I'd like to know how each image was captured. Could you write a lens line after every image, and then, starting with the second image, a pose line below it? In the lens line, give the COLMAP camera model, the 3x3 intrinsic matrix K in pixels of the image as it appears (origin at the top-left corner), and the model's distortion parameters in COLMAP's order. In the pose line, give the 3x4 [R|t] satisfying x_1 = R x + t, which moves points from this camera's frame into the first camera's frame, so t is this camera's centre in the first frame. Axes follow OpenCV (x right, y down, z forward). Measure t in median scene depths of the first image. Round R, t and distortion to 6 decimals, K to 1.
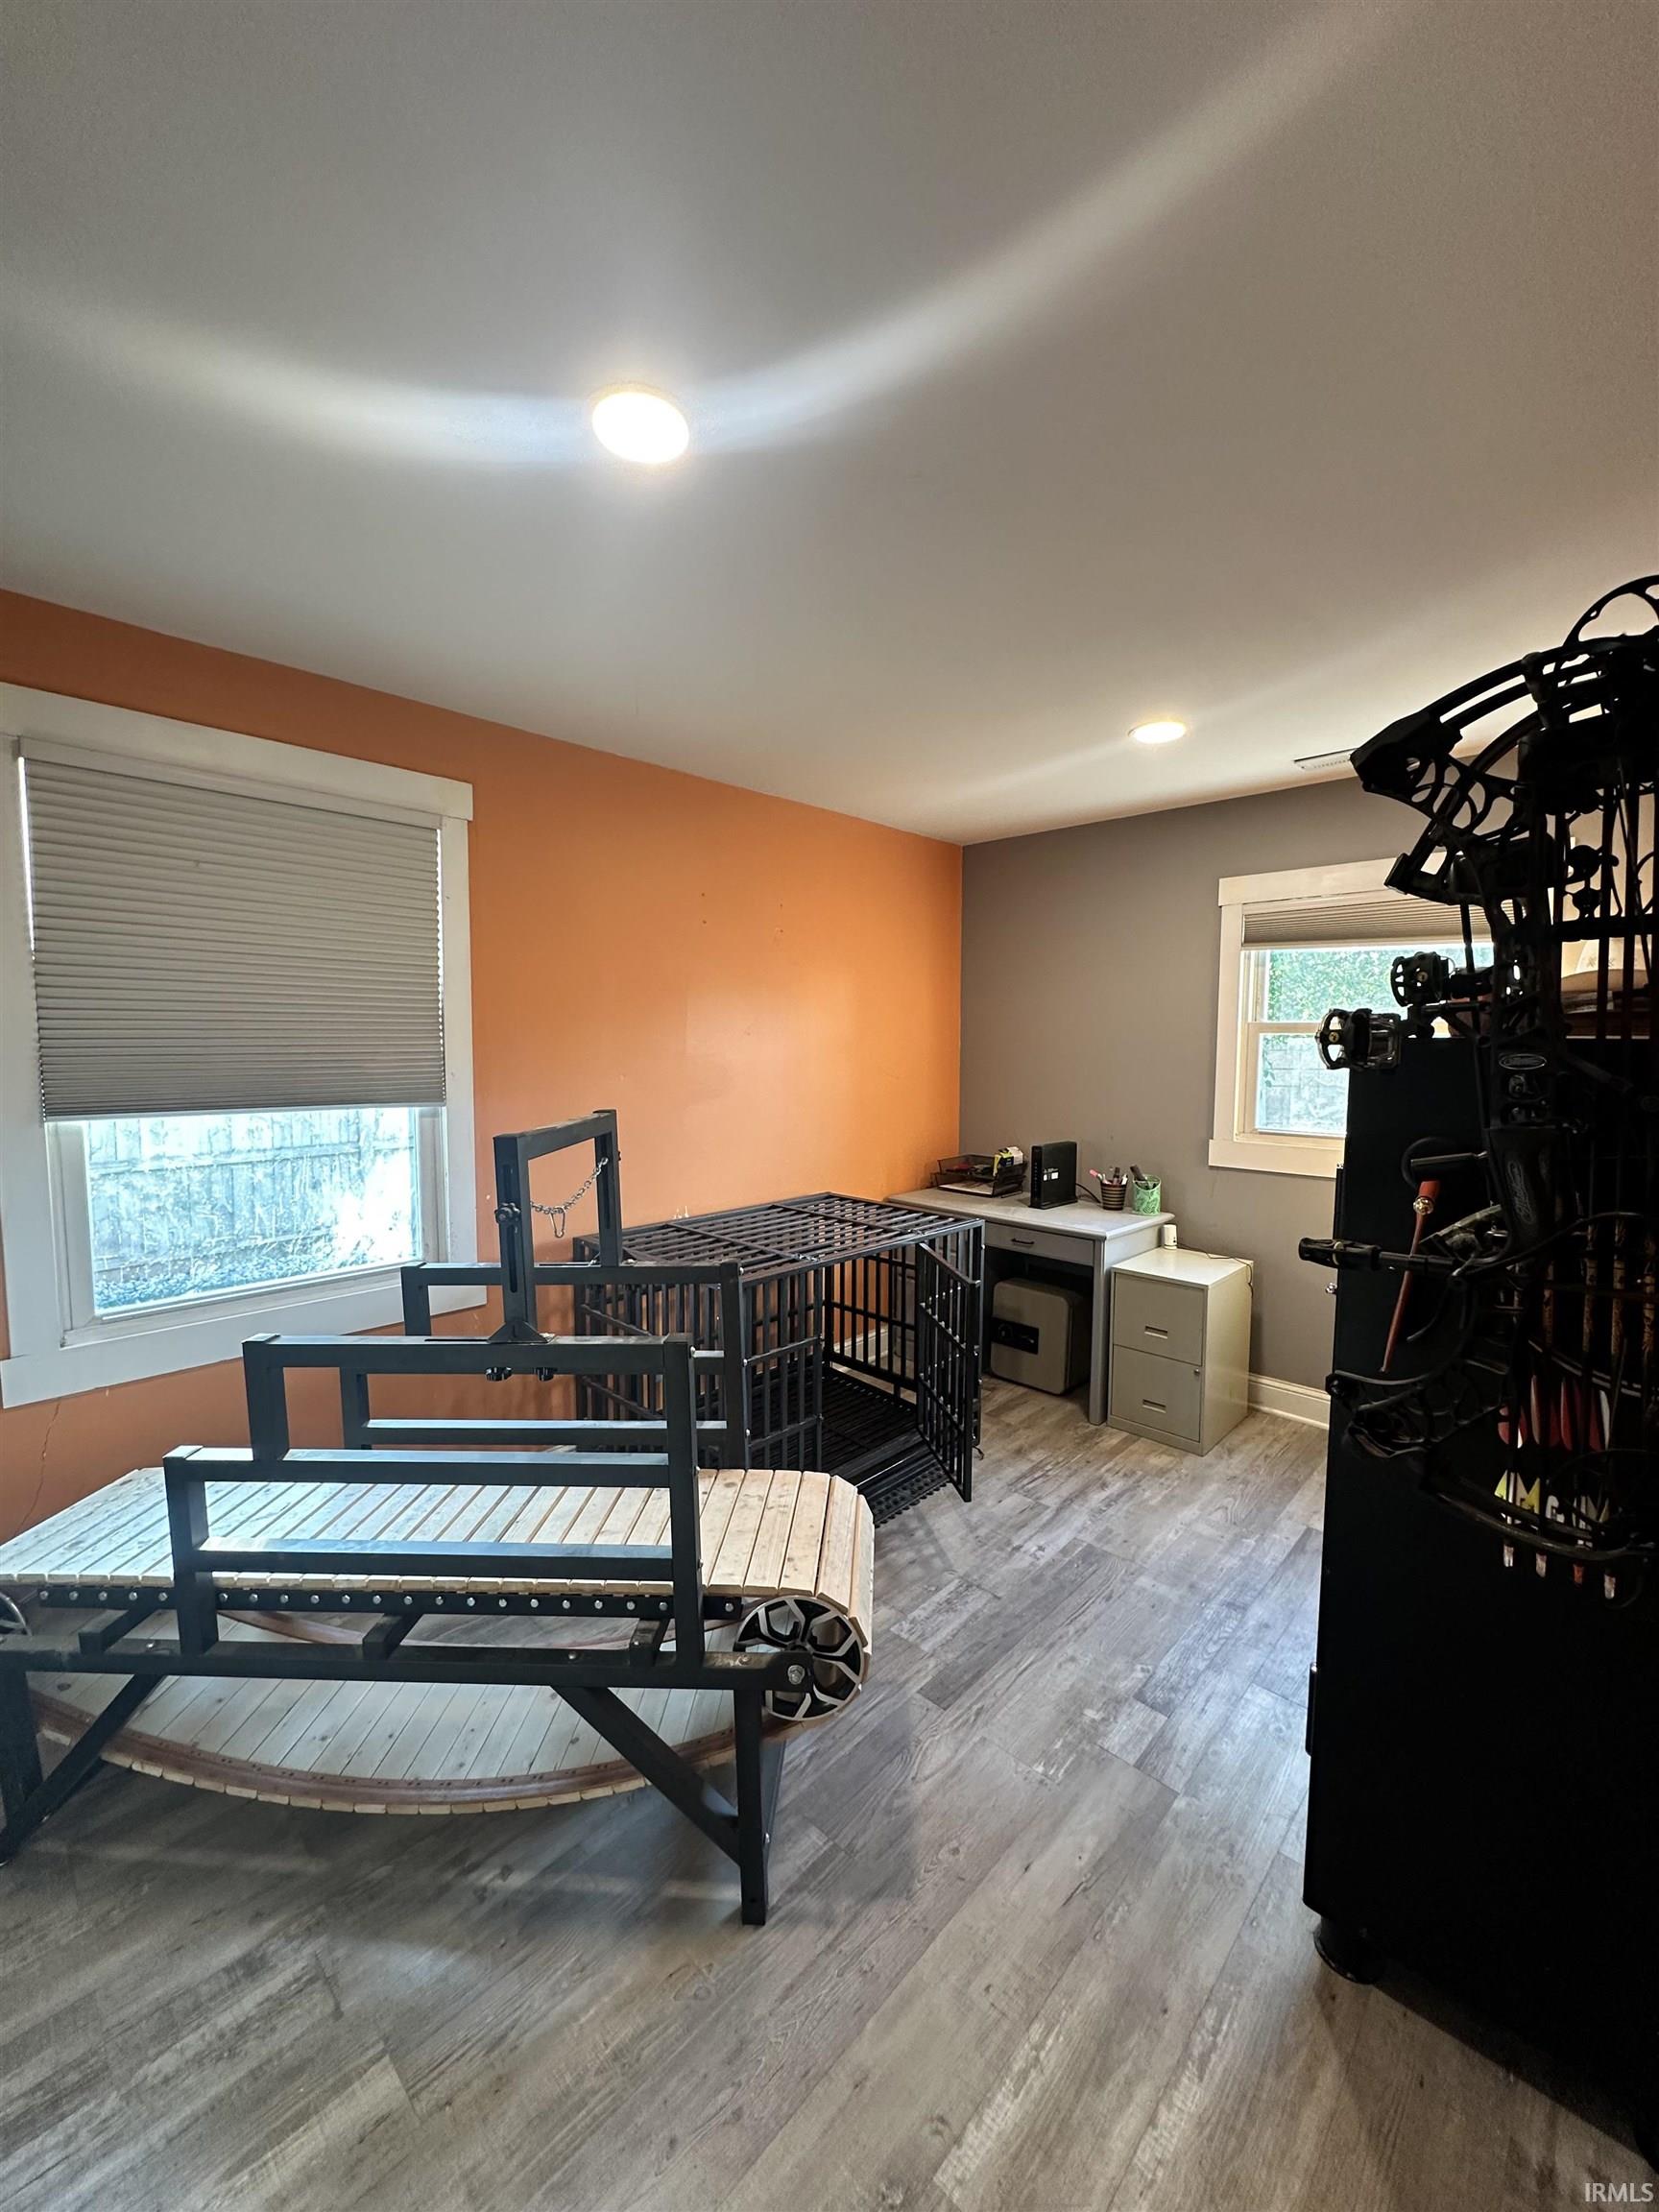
lens RADIAL K [[877.6, 0, 831.8], [0, 877.6, 1111.7], [0, 0, 1]] dist [-0.003445, 0.000096]
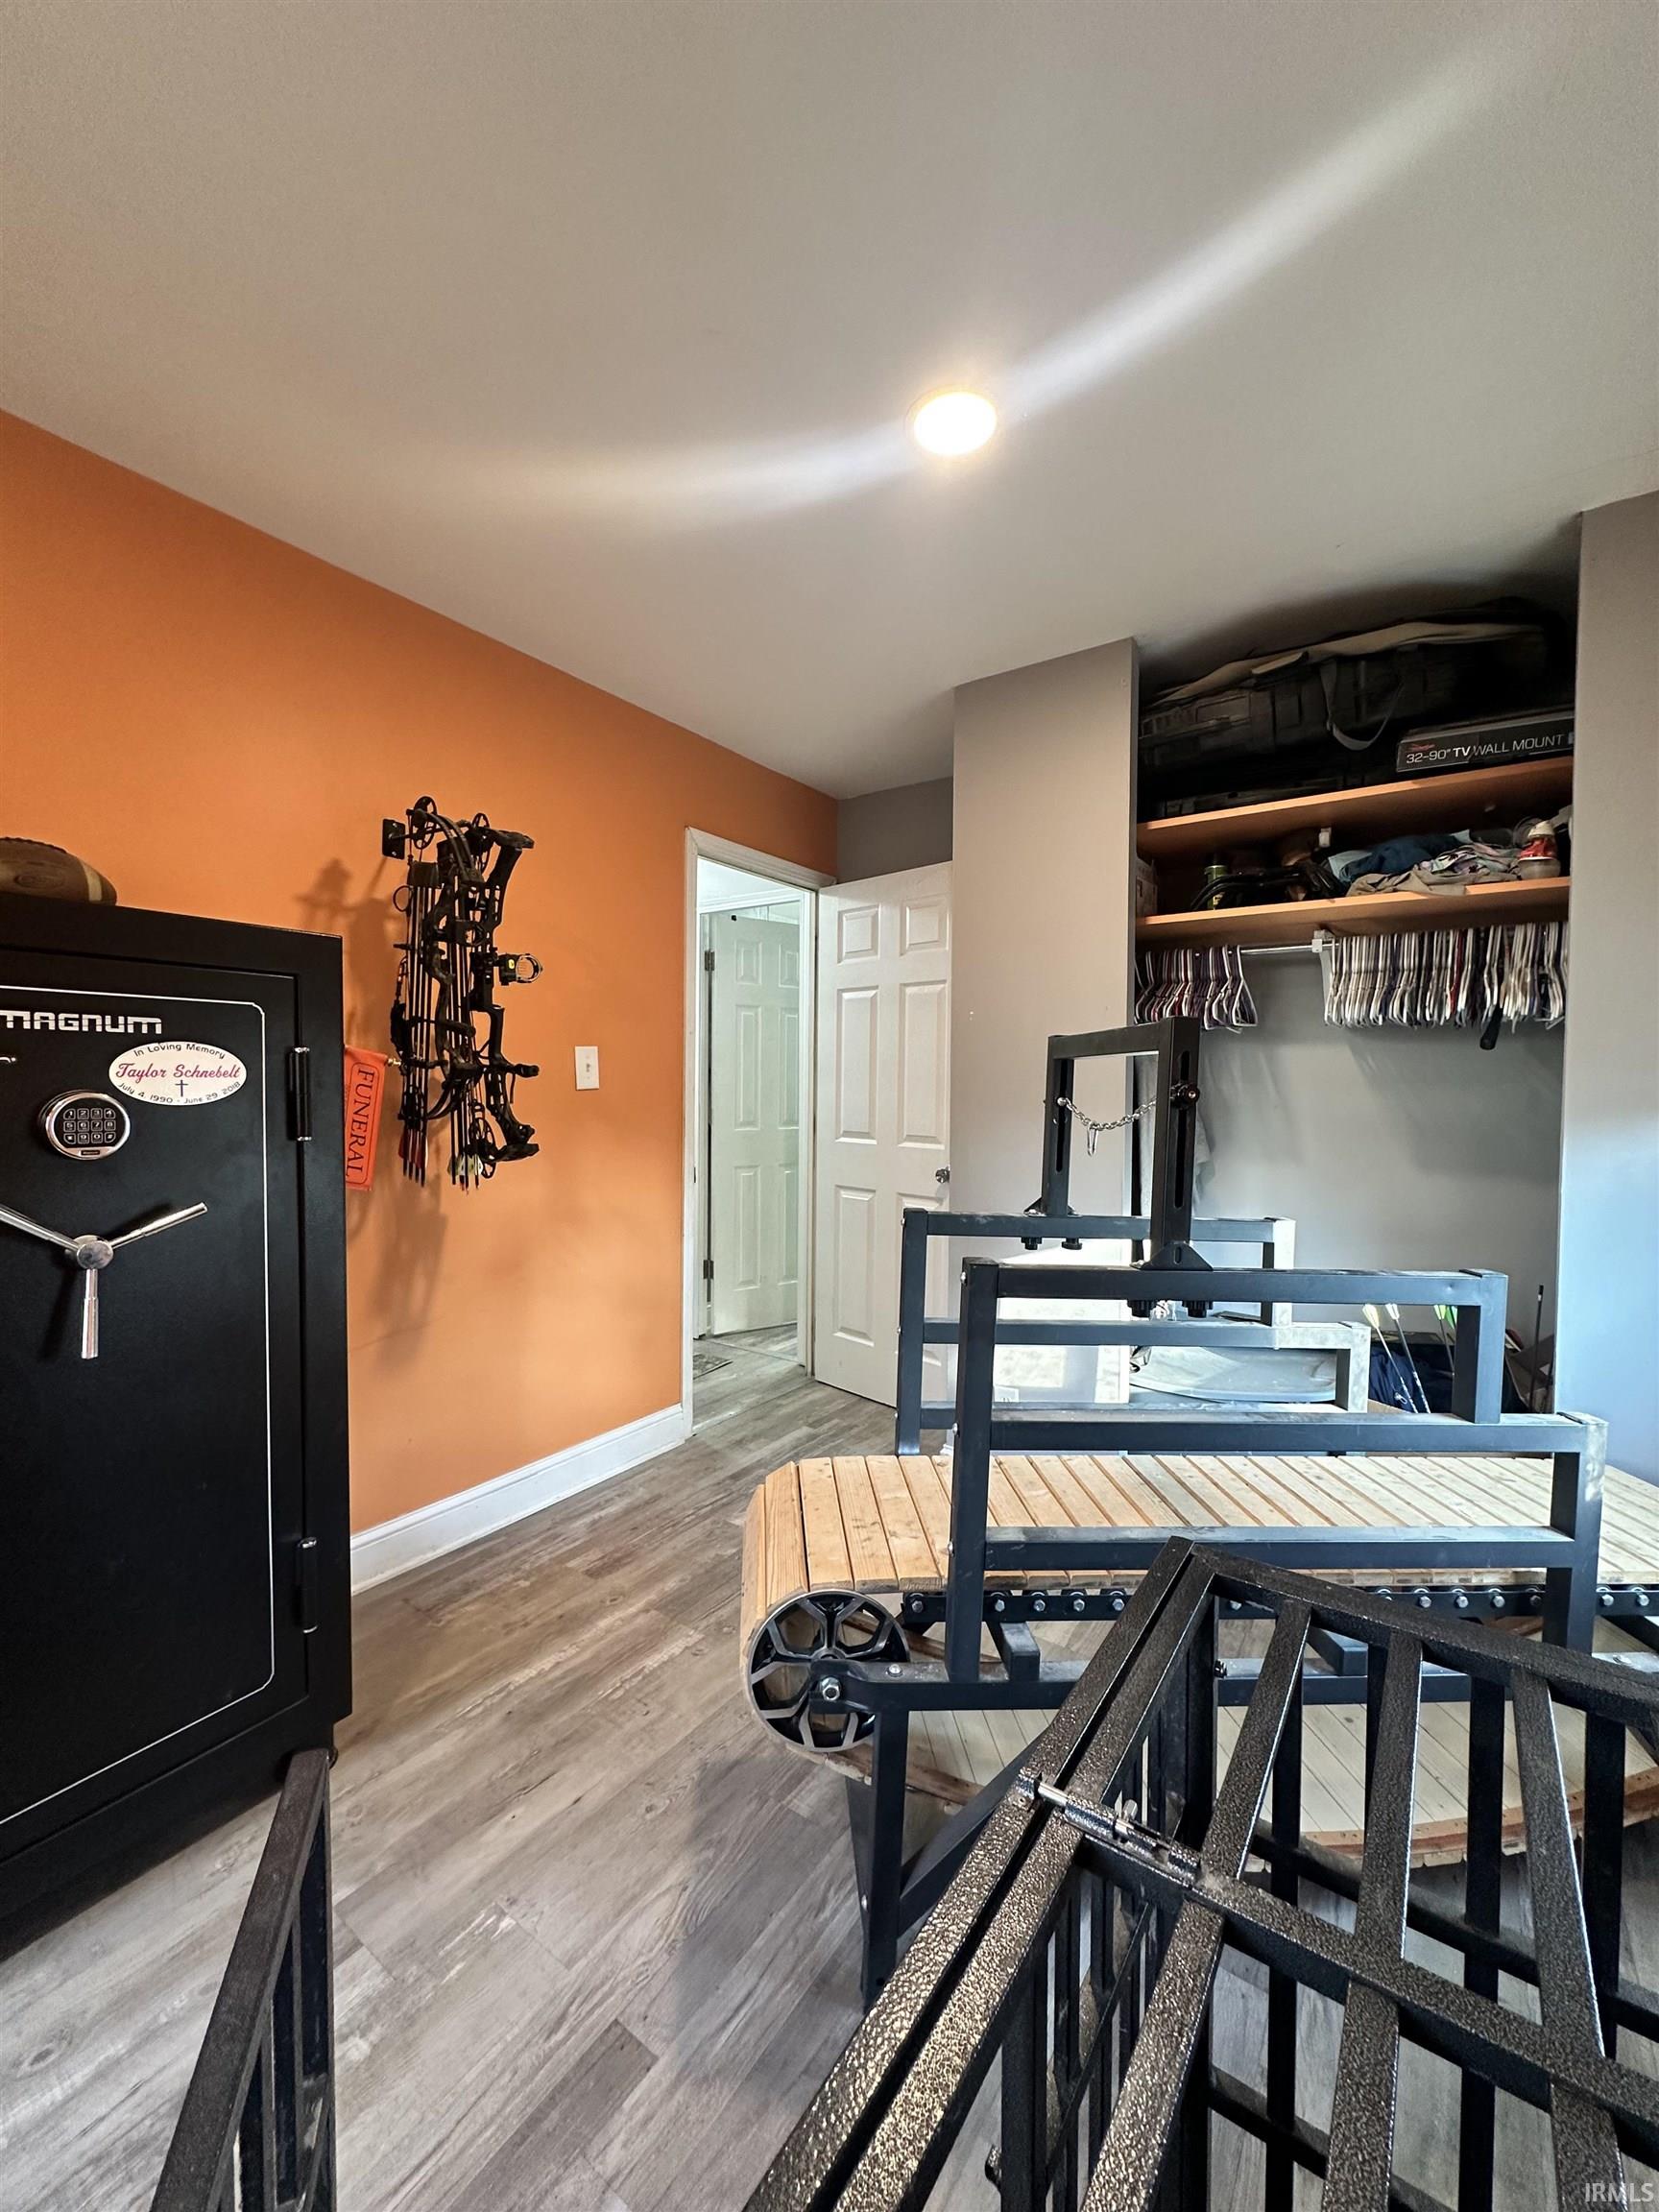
lens RADIAL K [[877.6, 0, 827.0], [0, 877.6, 1108.2], [0, 0, 1]] dist [-0.003445, 0.000096]
pose [[-0.989583, -0.006496, -0.143815, 0.082254], [-0.021781, 0.994237, 0.104966, 0.002901], [0.142304, 0.107005, -0.984022, 1.648837]]
